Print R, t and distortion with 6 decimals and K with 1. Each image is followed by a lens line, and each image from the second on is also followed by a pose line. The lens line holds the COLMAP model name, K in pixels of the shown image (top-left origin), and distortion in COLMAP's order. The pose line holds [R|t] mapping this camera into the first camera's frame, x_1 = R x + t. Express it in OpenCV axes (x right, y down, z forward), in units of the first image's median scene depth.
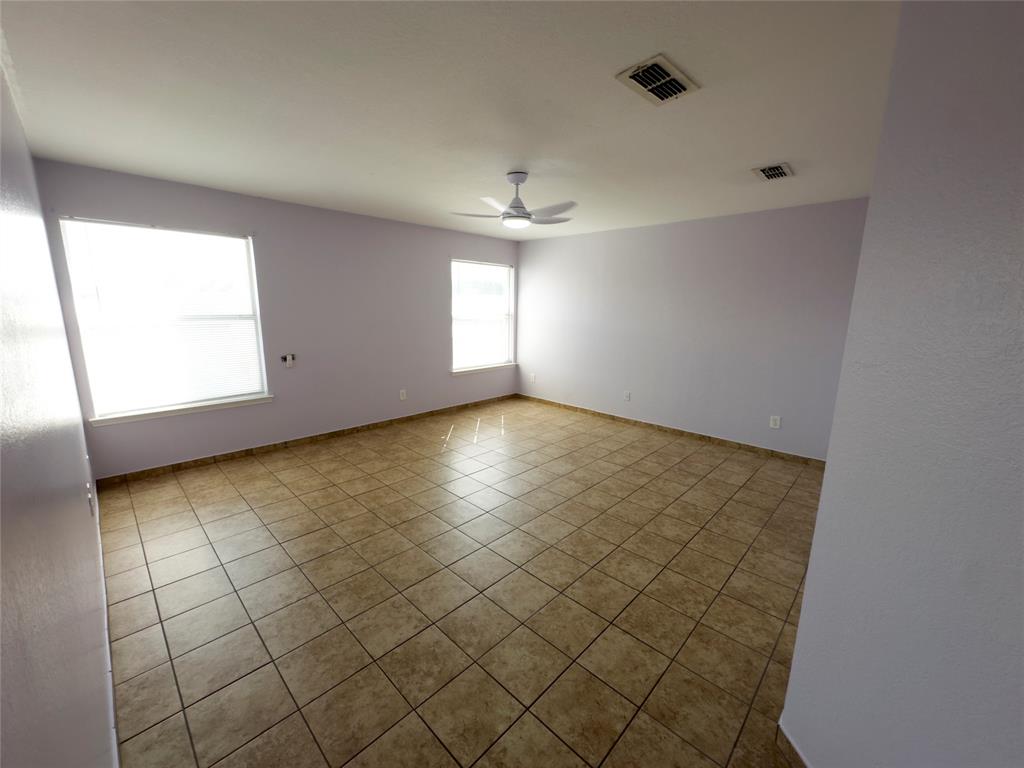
lens RADIAL K [[410.0, 0, 513.3], [0, 410.0, 385.2], [0, 0, 1]] dist [-0.001296, 0.000021]
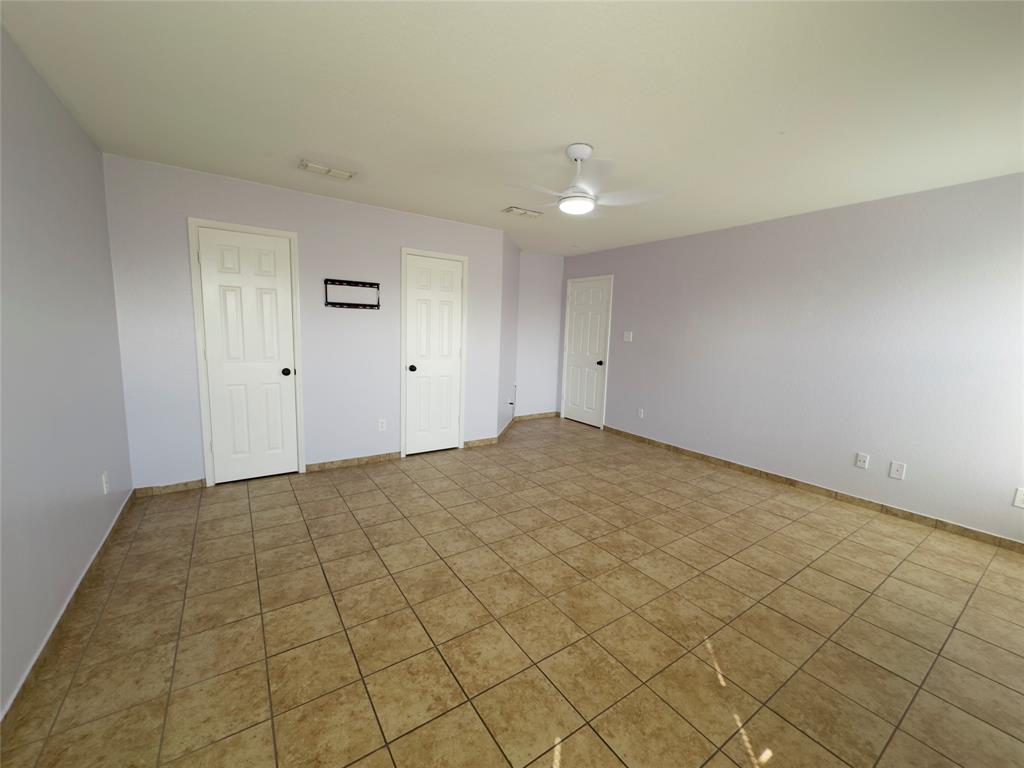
lens RADIAL K [[410.0, 0, 510.9], [0, 410.0, 385.1], [0, 0, 1]] dist [-0.001296, 0.000021]
pose [[-0.977123, -0.073516, 0.199563, -0.045854], [-0.004945, 0.945954, 0.324265, -0.286052], [-0.212616, 0.315860, -0.924677, 1.665845]]
